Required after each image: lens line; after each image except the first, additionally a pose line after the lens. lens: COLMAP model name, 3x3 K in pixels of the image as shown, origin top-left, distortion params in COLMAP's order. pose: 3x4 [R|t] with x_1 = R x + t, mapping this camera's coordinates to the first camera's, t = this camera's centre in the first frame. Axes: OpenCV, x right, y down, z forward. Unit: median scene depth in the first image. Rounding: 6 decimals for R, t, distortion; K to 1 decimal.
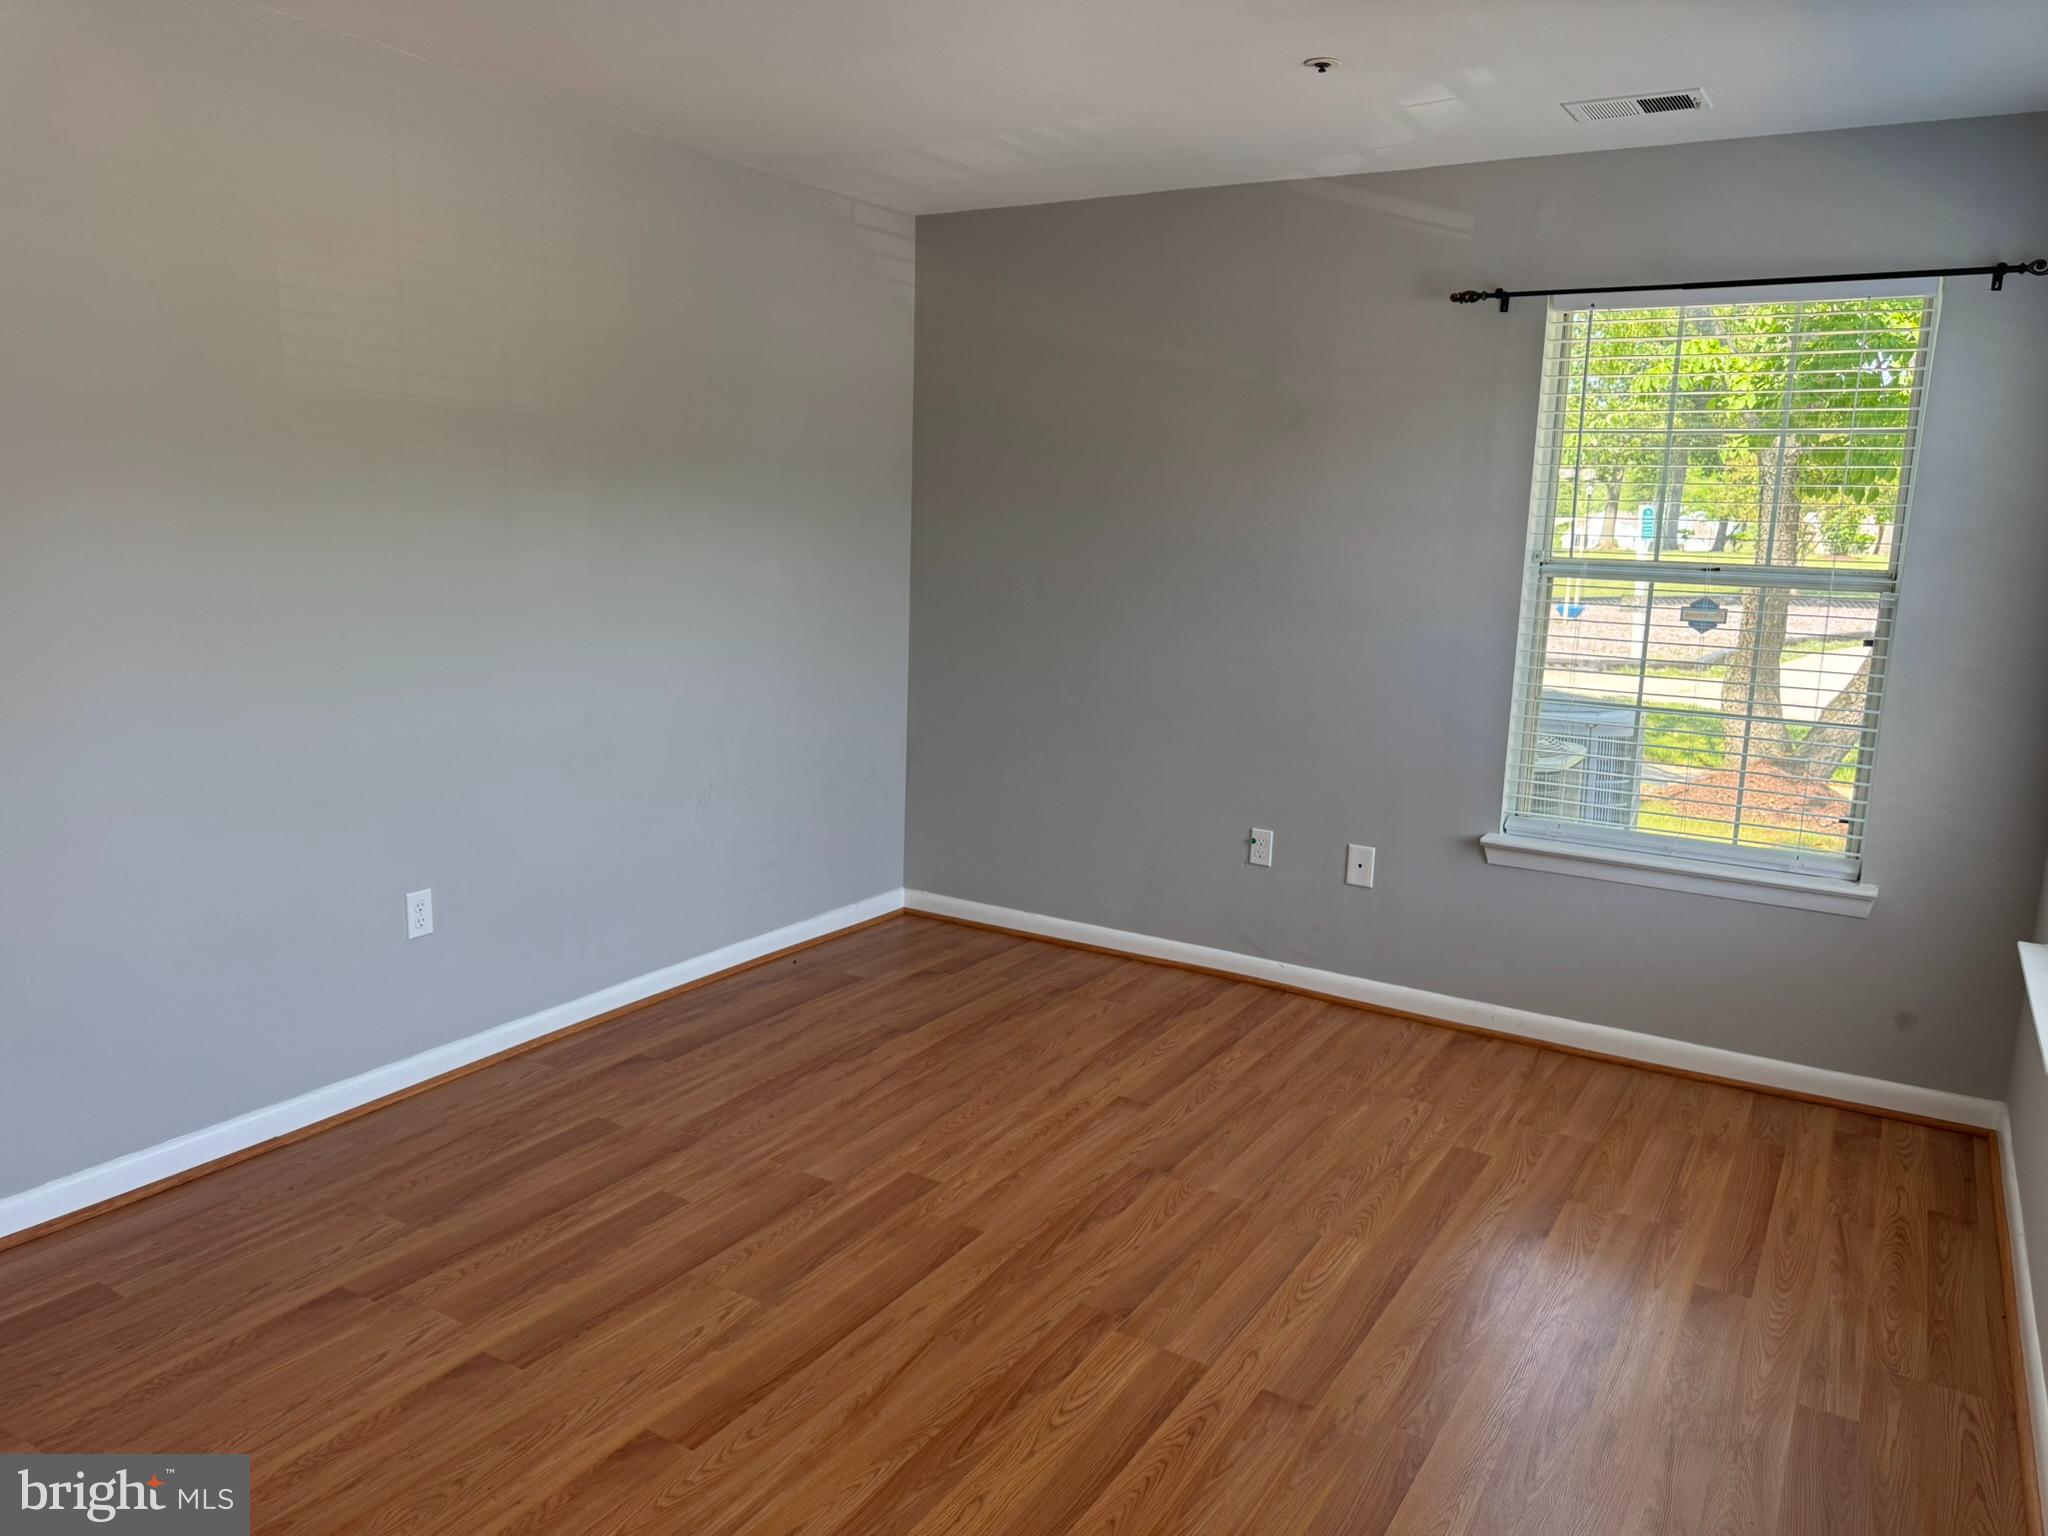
lens RADIAL K [[1443.4, 0, 1024.0], [0, 1443.4, 768.0], [0, 0, 1]] dist [0.088916, -0.099090]
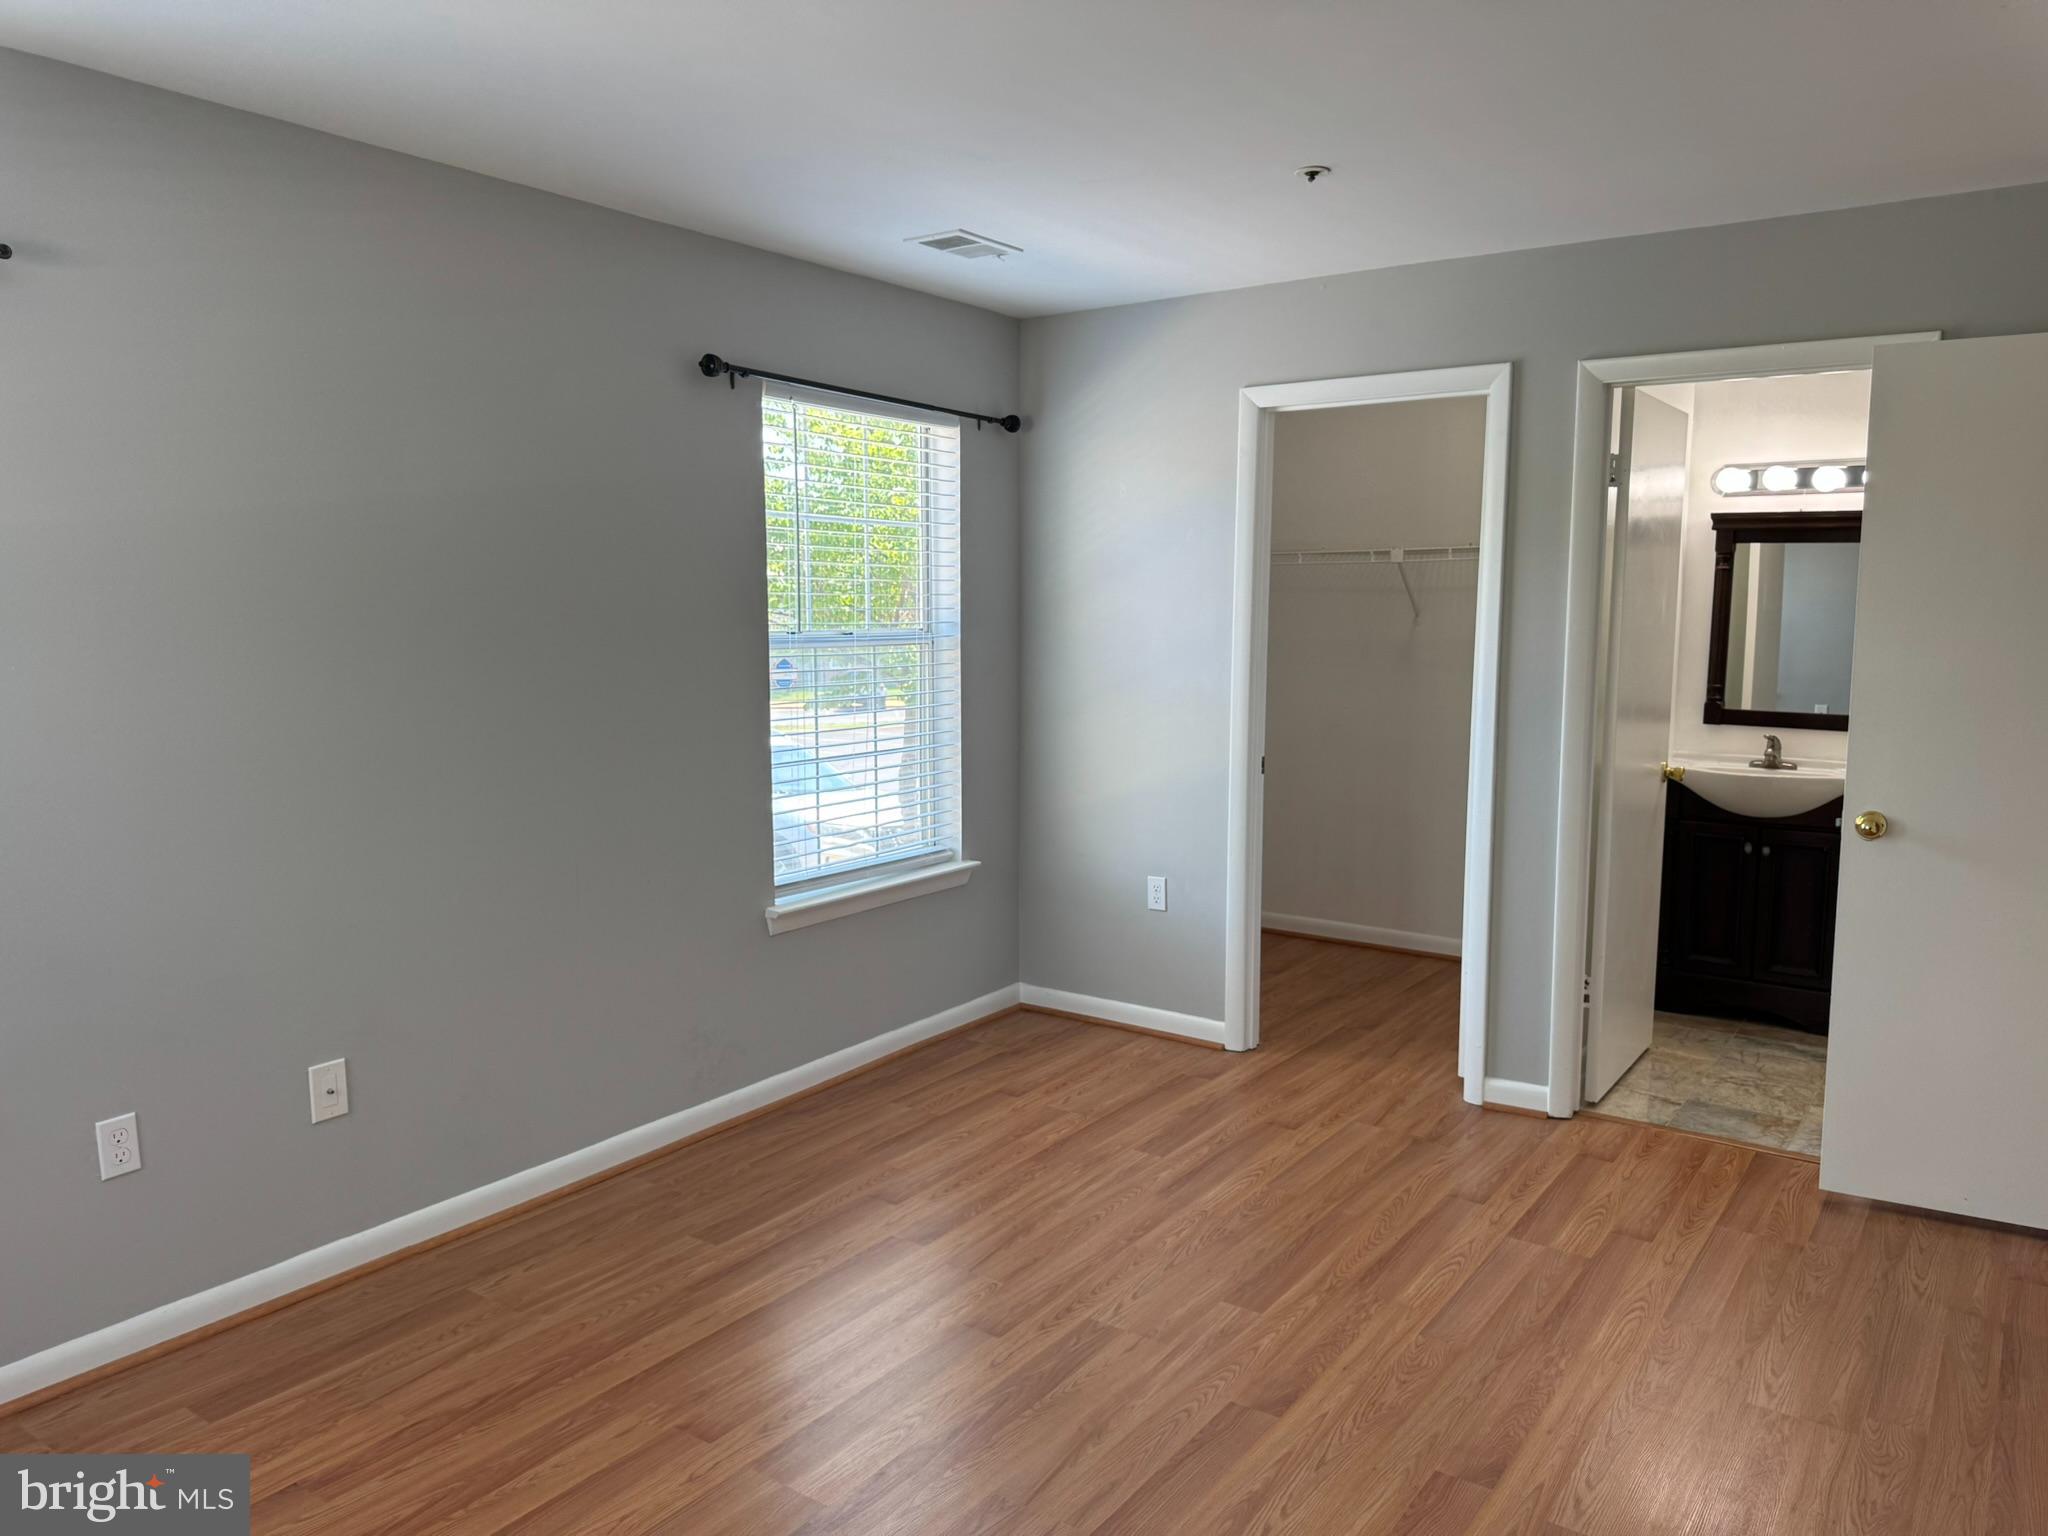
lens RADIAL K [[1452.6, 0, 1019.9], [0, 1452.6, 730.3], [0, 0, 1]] dist [0.099271, -0.121460]
pose [[-0.996572, -0.043006, 0.070679, -0.094739], [-0.022618, 0.963358, 0.267262, -0.303198], [-0.079583, 0.264747, -0.961028, 1.638483]]
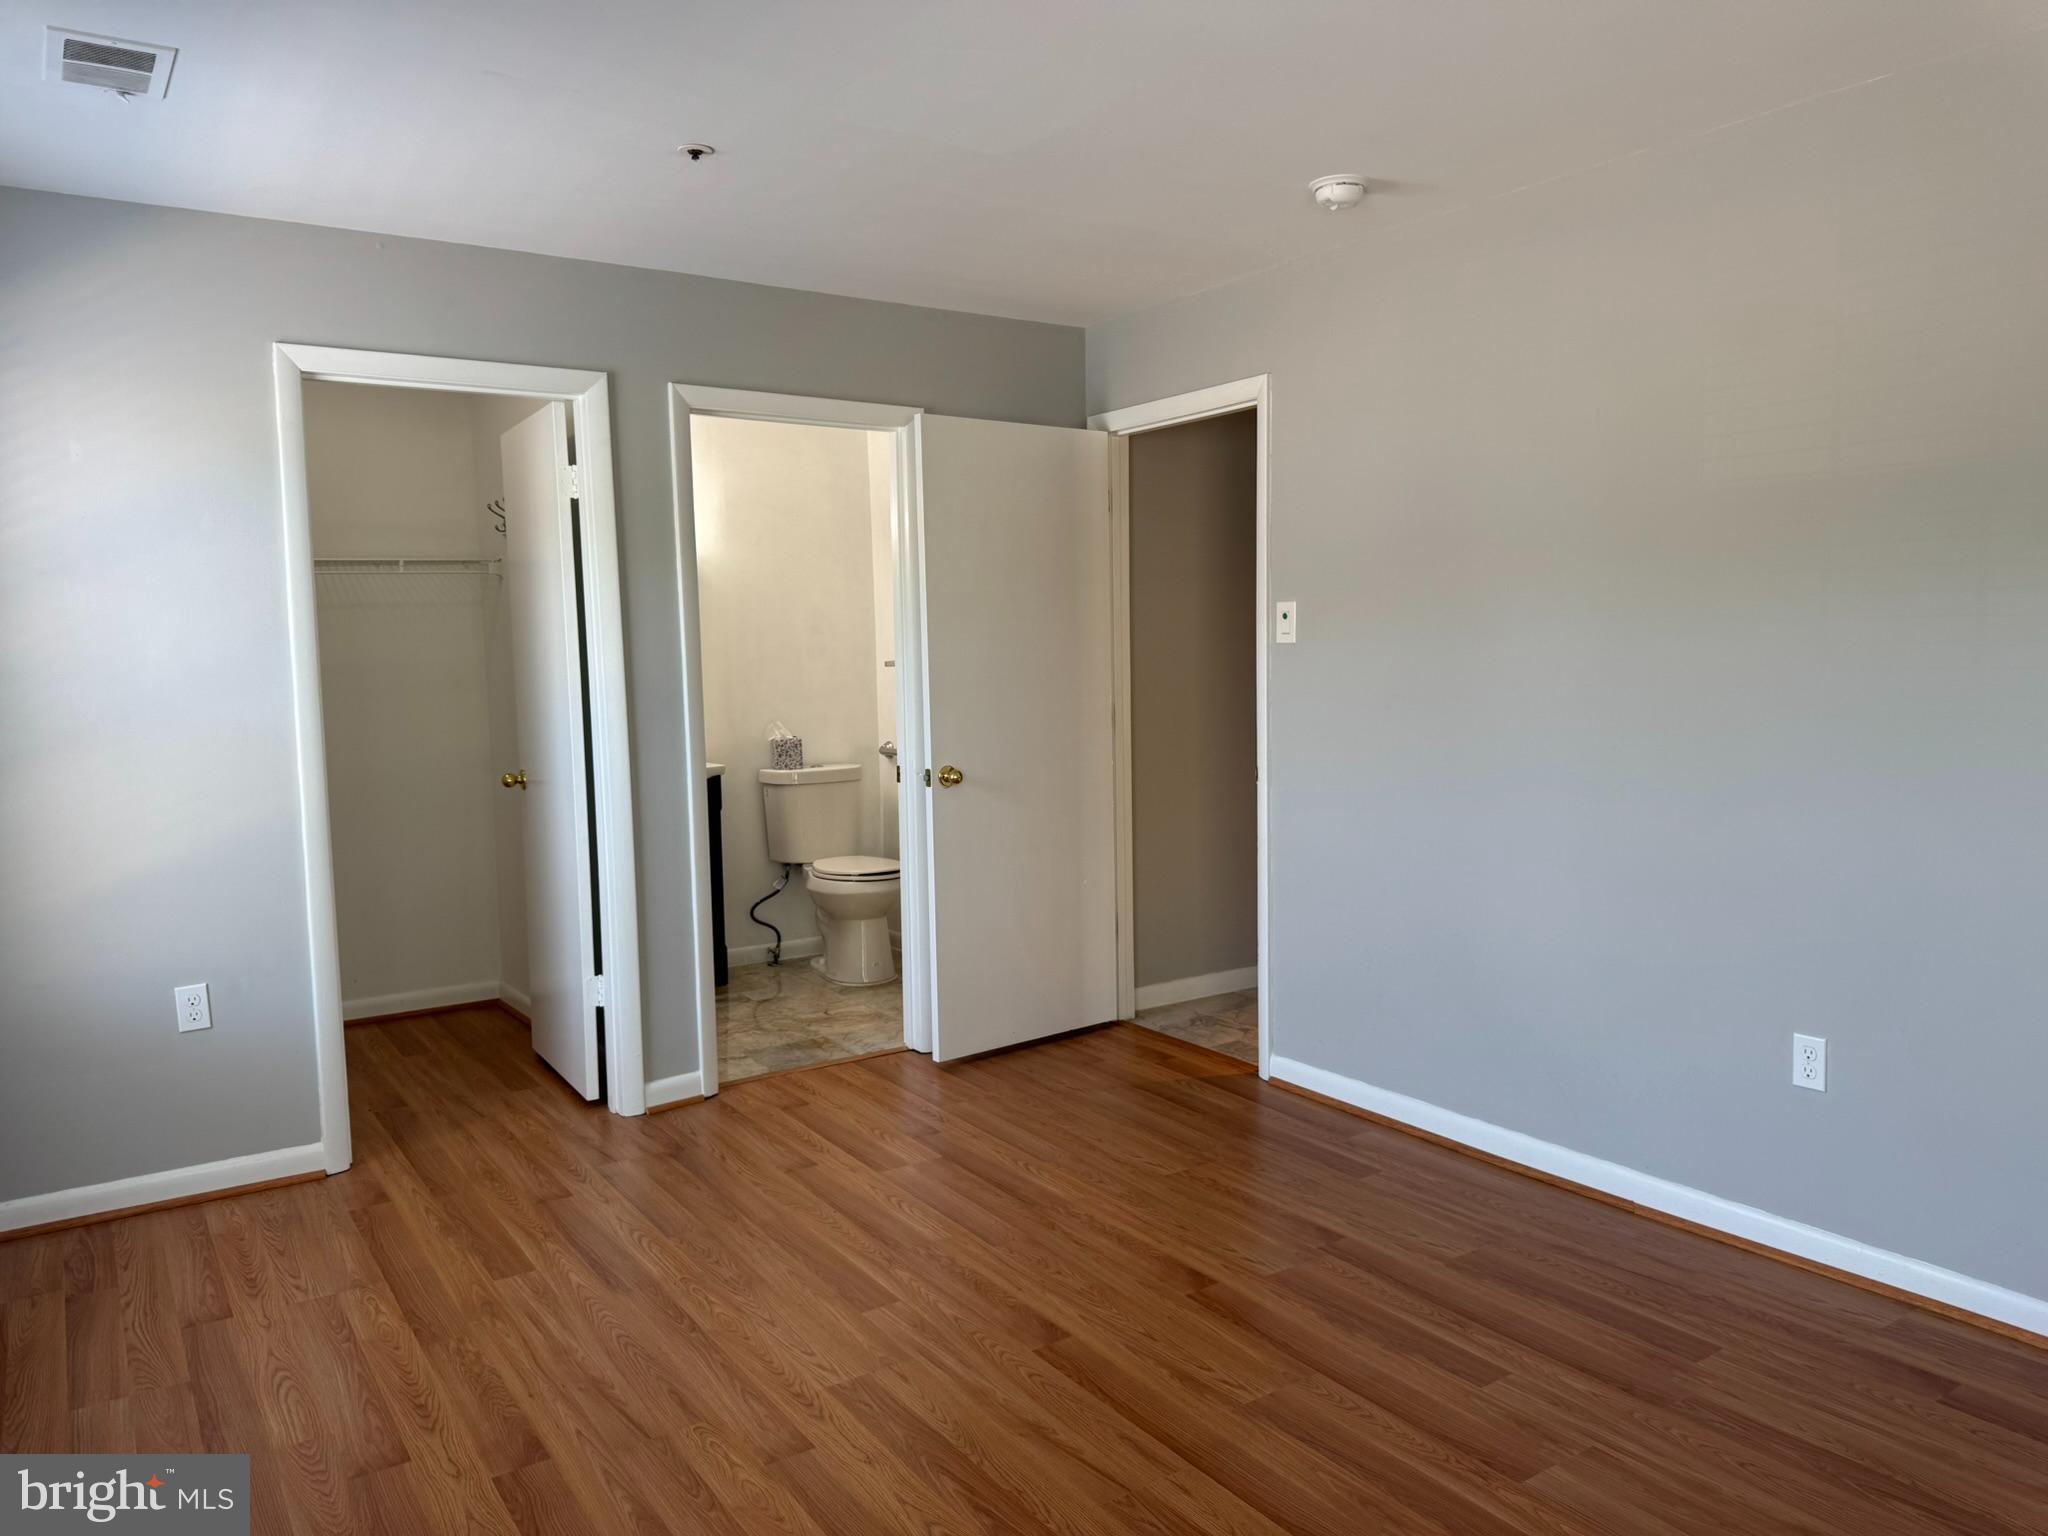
lens RADIAL K [[1445.6, 0, 1024.0], [0, 1445.6, 768.0], [0, 0, 1]] dist [0.003580, -0.003698]
pose [[-0.421412, 0.054336, -0.905240, 0.693365], [-0.153908, 0.979438, 0.130437, -0.140665], [0.893714, 0.194292, -0.404384, 1.129762]]
